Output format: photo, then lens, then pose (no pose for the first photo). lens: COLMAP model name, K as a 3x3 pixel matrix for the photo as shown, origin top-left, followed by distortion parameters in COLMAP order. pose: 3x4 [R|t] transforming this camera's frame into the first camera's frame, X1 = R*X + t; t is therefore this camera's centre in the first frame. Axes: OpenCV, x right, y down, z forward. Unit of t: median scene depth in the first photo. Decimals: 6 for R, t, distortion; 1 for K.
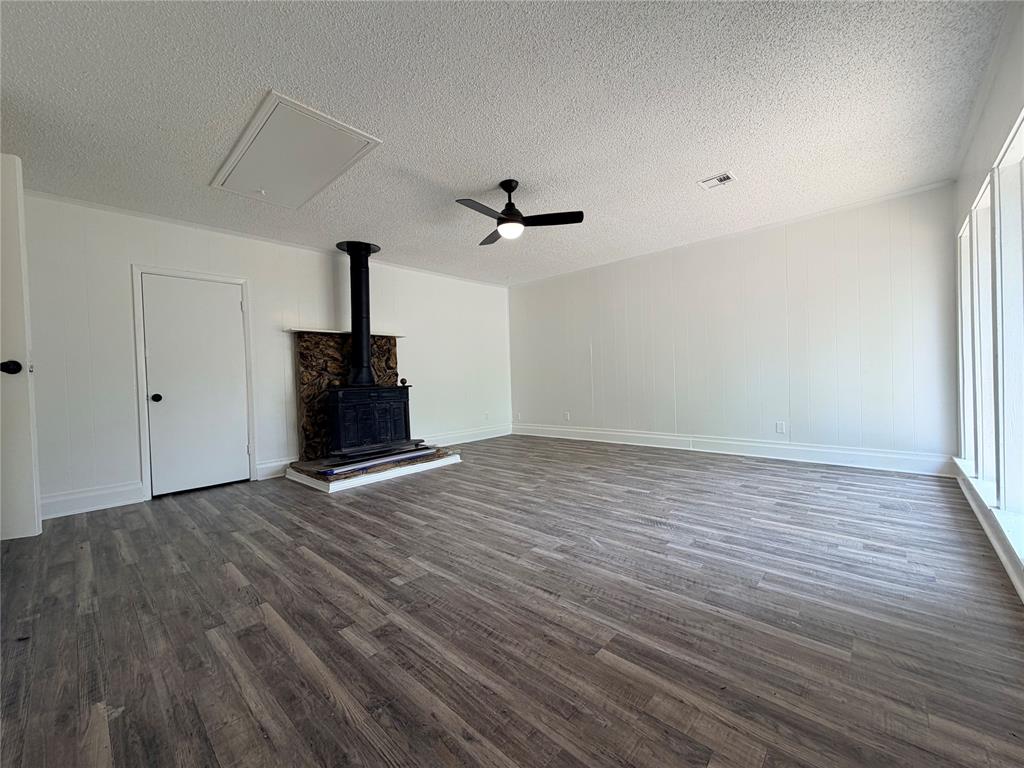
lens RADIAL K [[406.1, 0, 512.5], [0, 406.1, 382.6], [0, 0, 1]] dist [-0.000309, 0.000509]
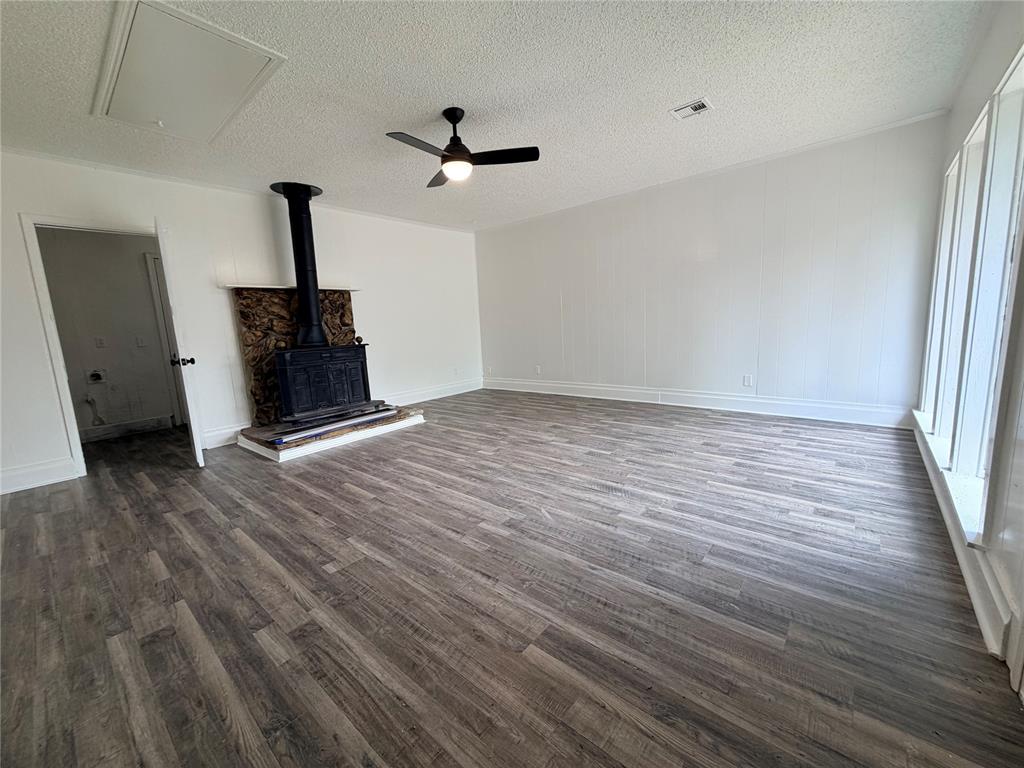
lens RADIAL K [[406.1, 0, 511.4], [0, 406.1, 383.5], [0, 0, 1]] dist [-0.000309, 0.000509]
pose [[0.999037, -0.023045, 0.037347, 0.105775], [0.017830, 0.990766, 0.134404, -0.052297], [-0.040100, -0.133609, 0.990223, 0.099619]]
